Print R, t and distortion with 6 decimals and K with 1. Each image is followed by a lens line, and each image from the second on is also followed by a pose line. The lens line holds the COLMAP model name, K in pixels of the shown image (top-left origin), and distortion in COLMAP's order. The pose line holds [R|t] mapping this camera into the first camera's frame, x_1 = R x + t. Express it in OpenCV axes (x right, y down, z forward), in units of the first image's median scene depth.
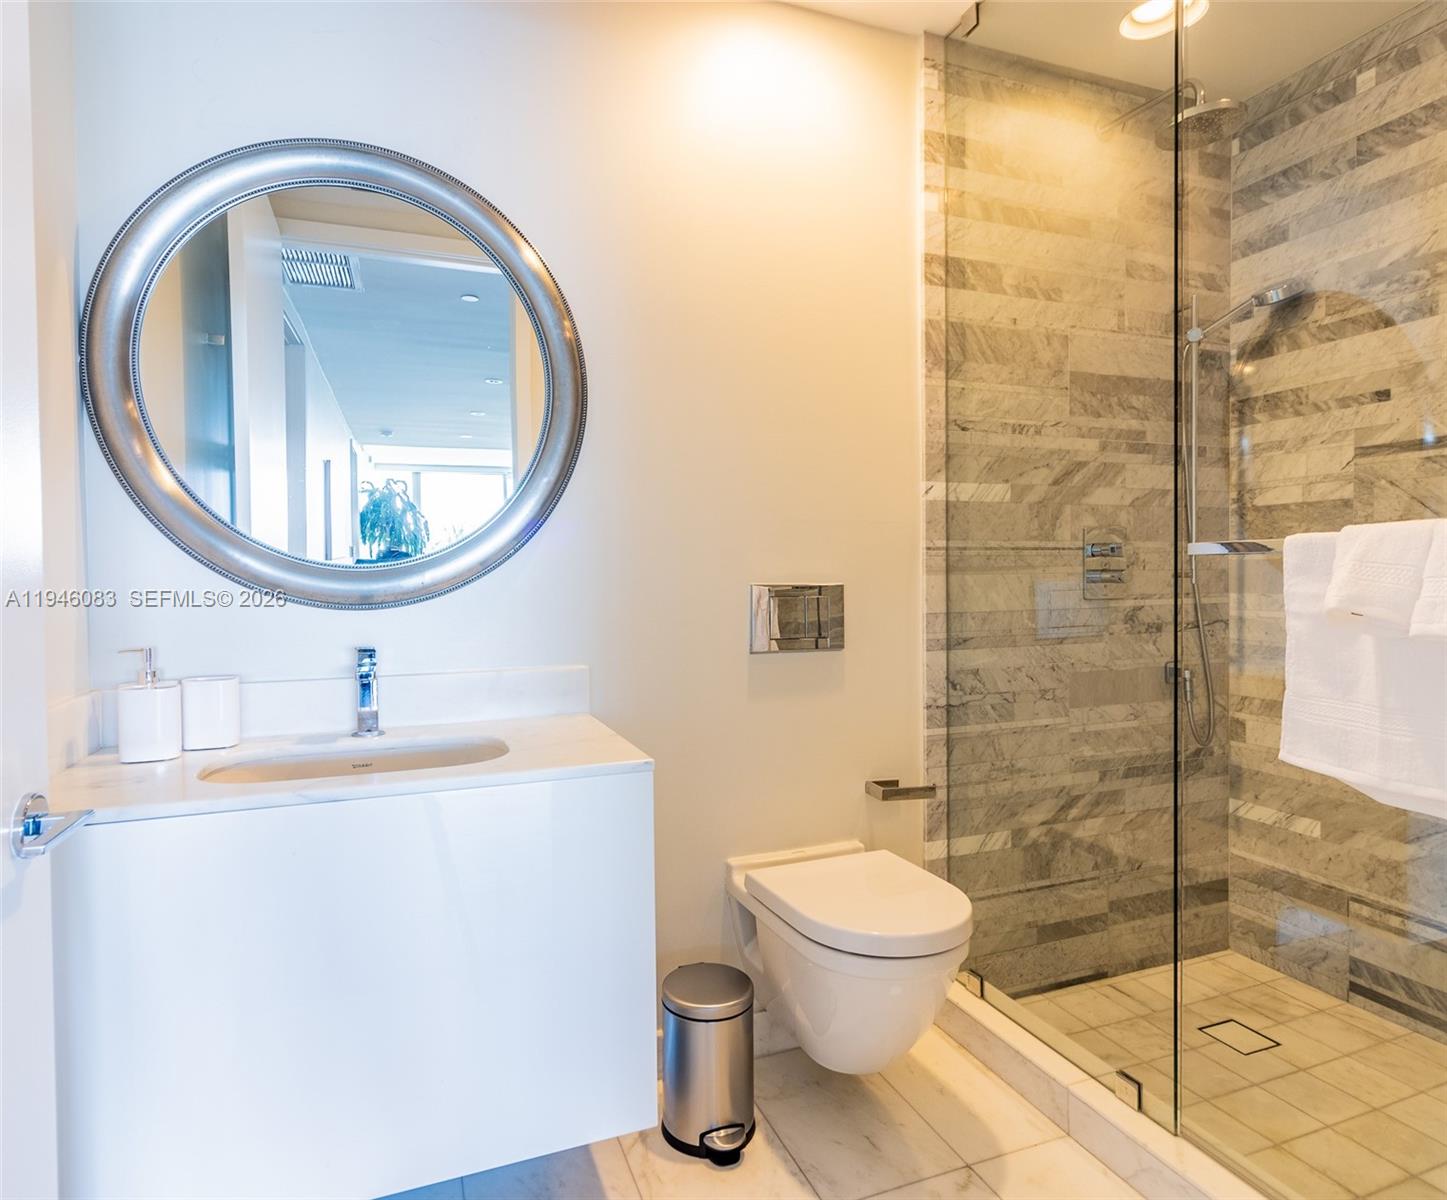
lens RADIAL K [[849.0, 0, 726.3], [0, 849.0, 594.2], [0, 0, 1]] dist [-0.003037, 0.001970]
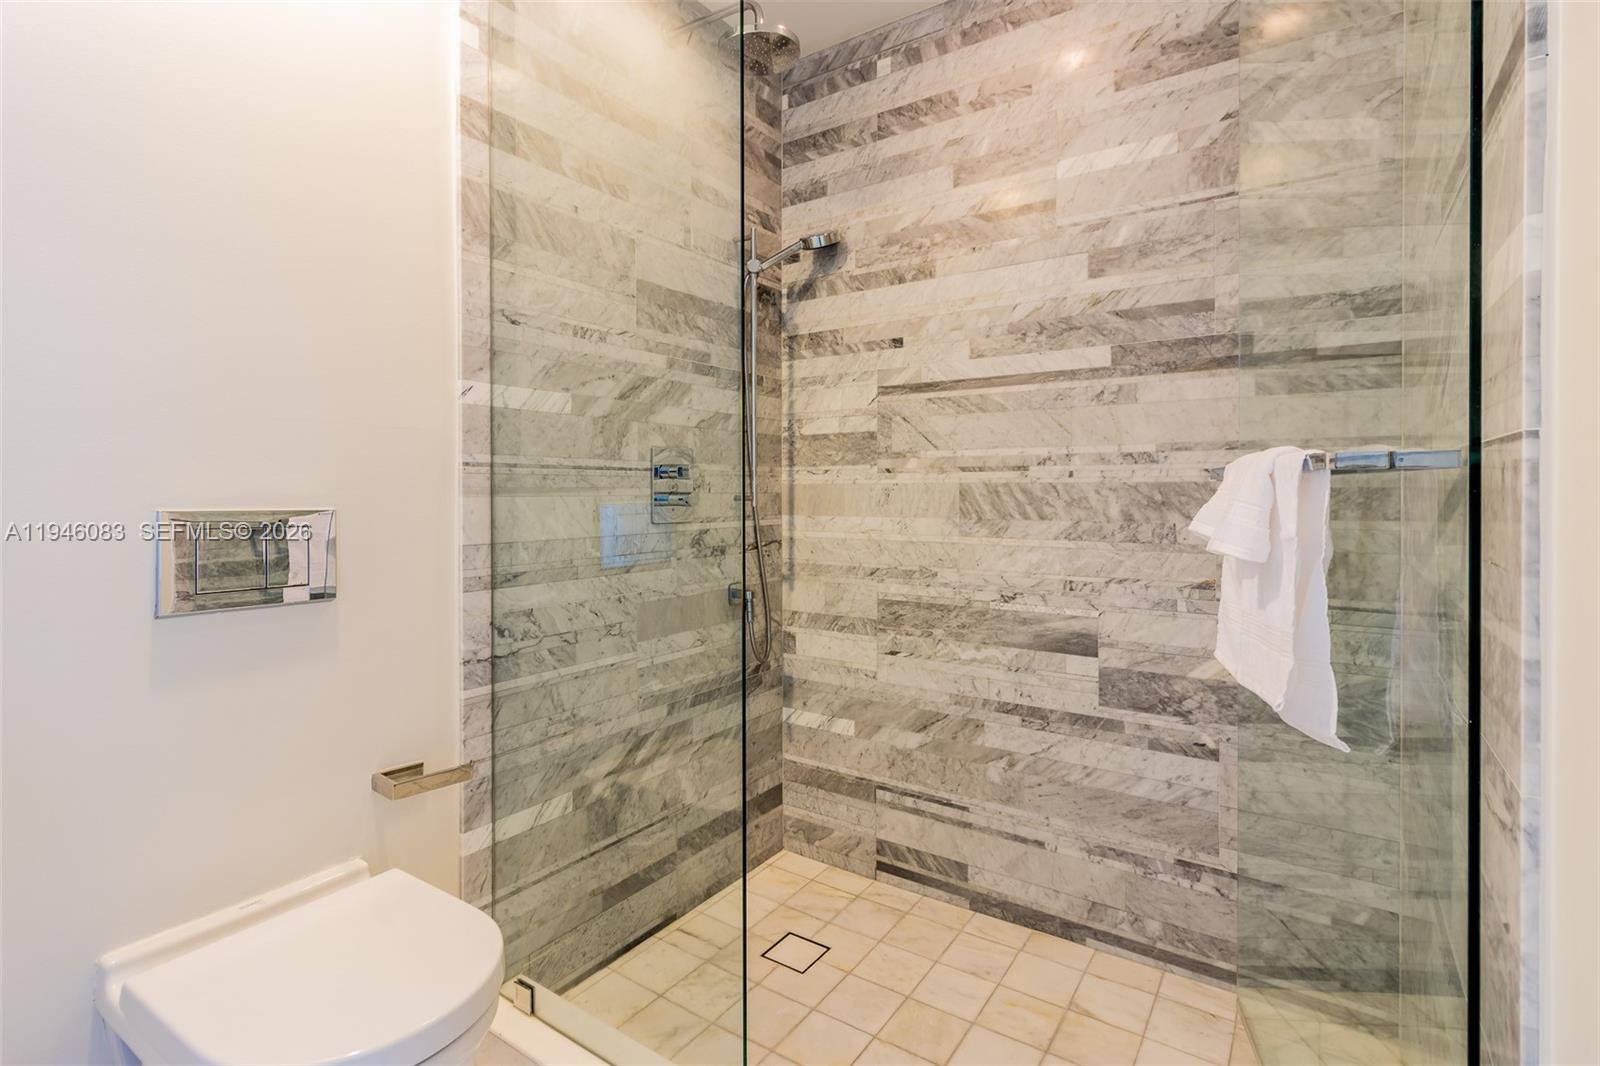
lens RADIAL K [[740.5, 0, 806.2], [0, 740.5, 497.8], [0, 0, 1]] dist [0.001222, 0.000035]
pose [[0.831875, 0.005013, 0.554941, 0.110520], [0.005717, 0.999829, -0.017602, -0.007368], [-0.554934, 0.017815, 0.831704, 0.227108]]
